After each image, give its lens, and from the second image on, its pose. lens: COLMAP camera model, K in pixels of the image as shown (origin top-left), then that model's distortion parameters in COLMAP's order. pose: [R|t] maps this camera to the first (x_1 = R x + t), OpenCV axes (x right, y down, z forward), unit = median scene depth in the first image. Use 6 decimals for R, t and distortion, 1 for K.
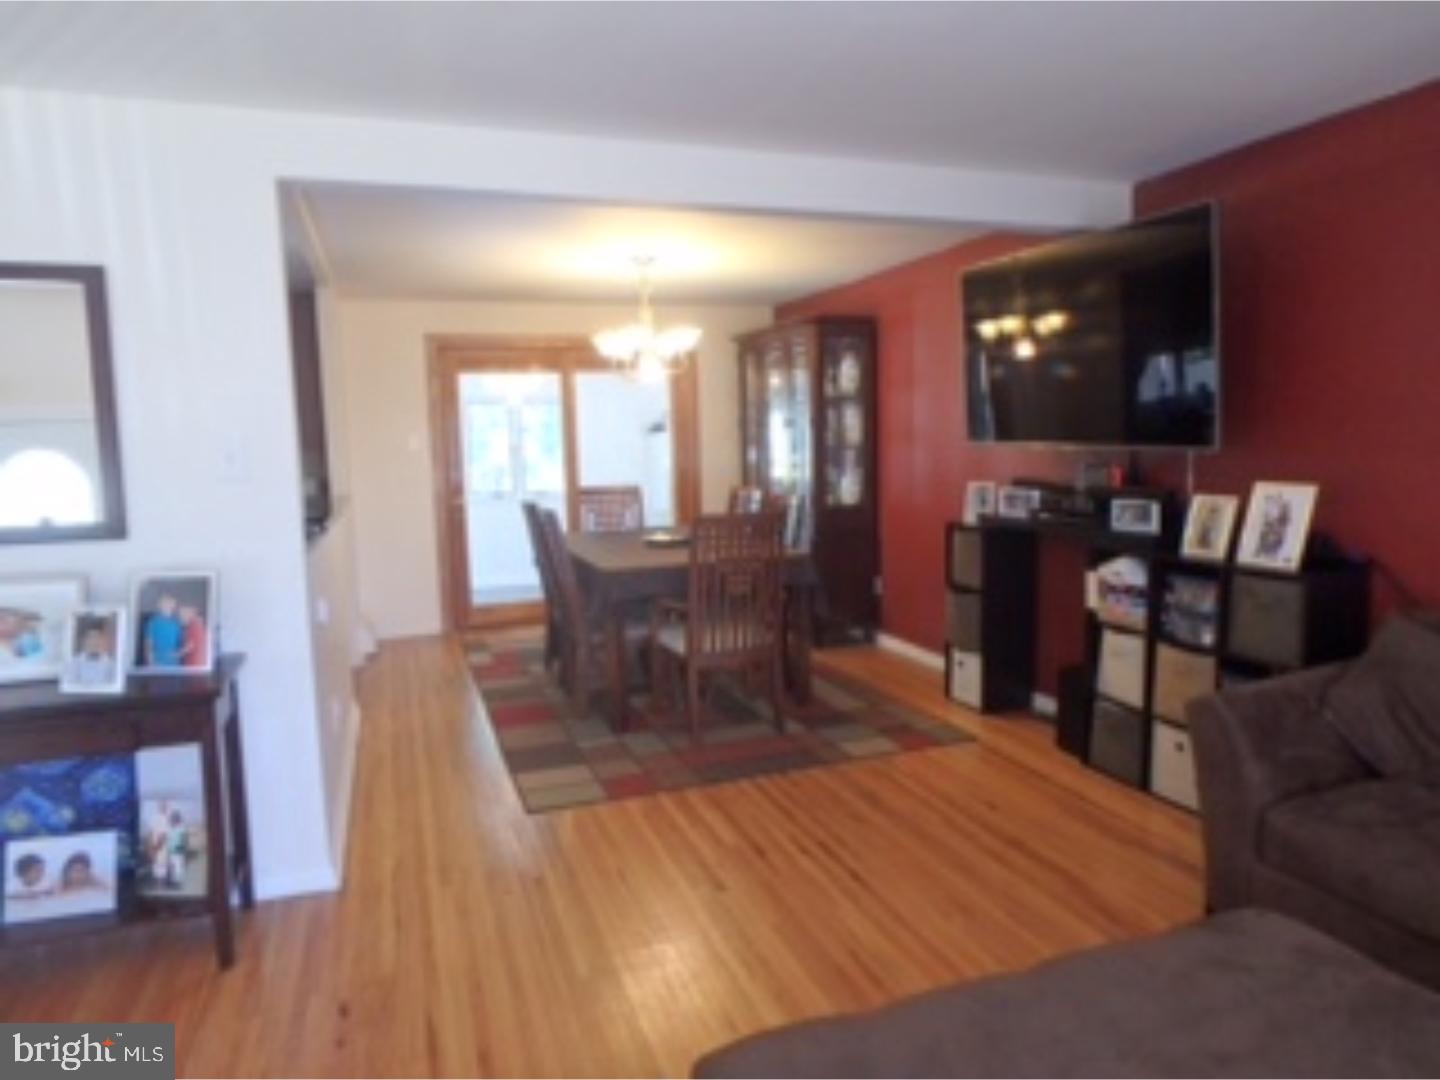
lens RADIAL K [[914.5, 0, 720.0], [0, 914.5, 540.0], [0, 0, 1]] dist [-0.021896, 0.005836]
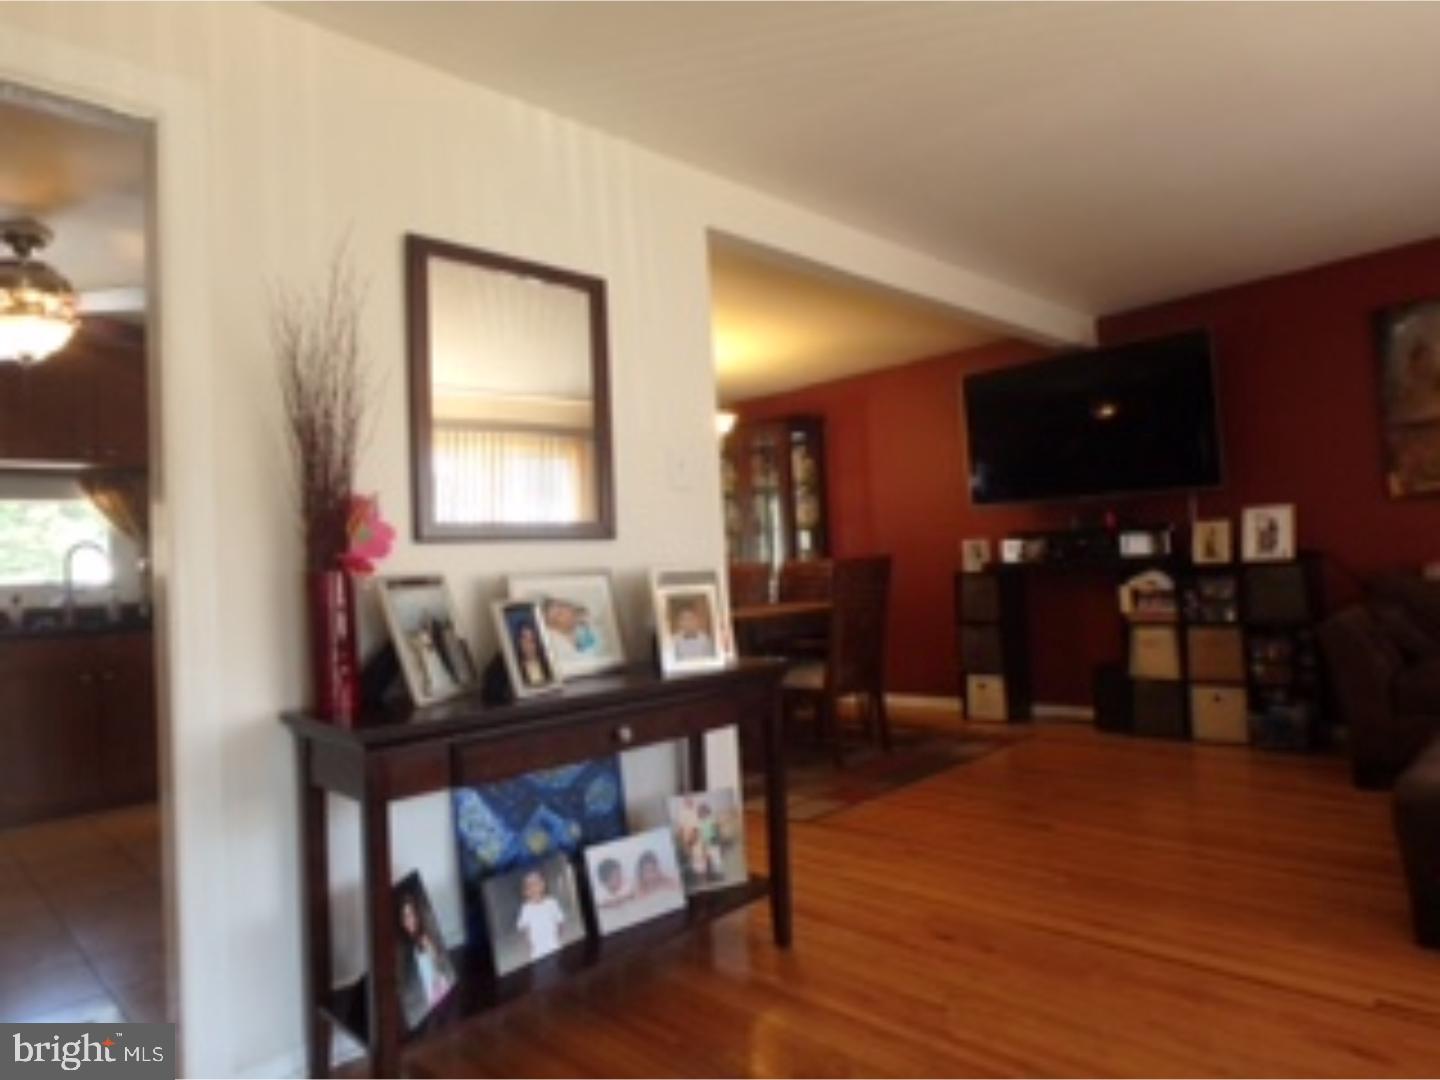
lens RADIAL K [[914.5, 0, 720.0], [0, 914.5, 540.0], [0, 0, 1]] dist [-0.021896, 0.005836]
pose [[0.903311, -0.015570, 0.428703, -0.768832], [0.086597, 0.985386, -0.146679, 0.123500], [-0.420154, 0.169621, 0.891459, 0.034455]]
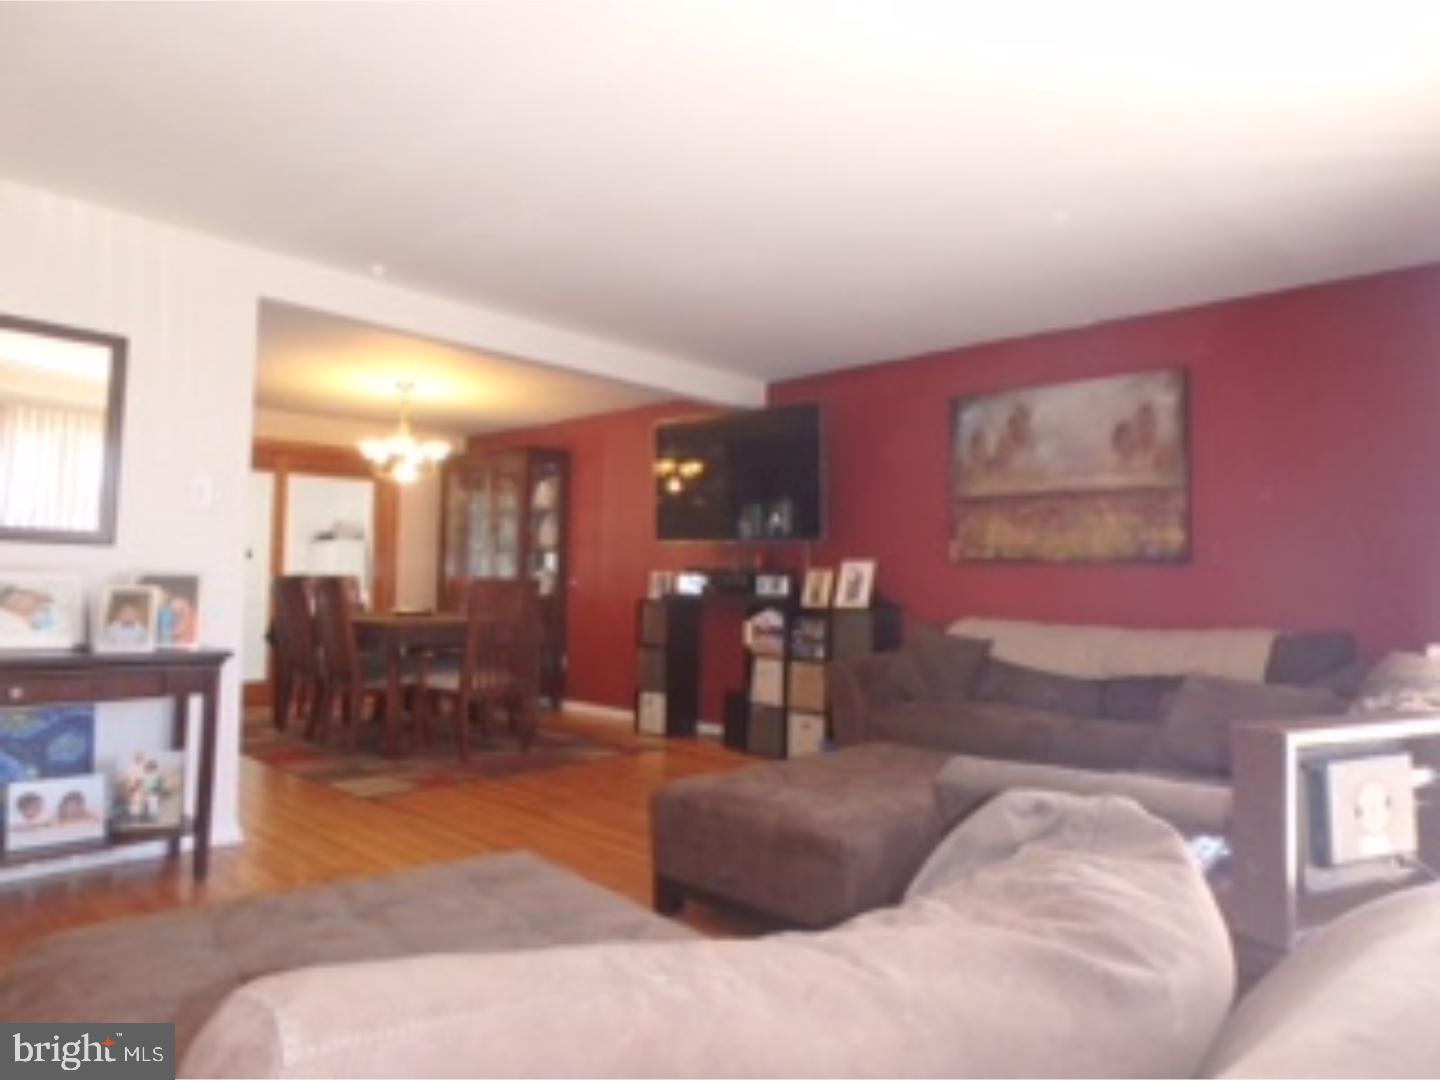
lens RADIAL K [[914.5, 0, 720.0], [0, 914.5, 540.0], [0, 0, 1]] dist [-0.021896, 0.005836]
pose [[0.889766, 0.061434, 0.452264, -0.370249], [0.014849, 0.986479, -0.163214, 0.163309], [-0.456176, 0.151938, 0.876823, -0.384827]]
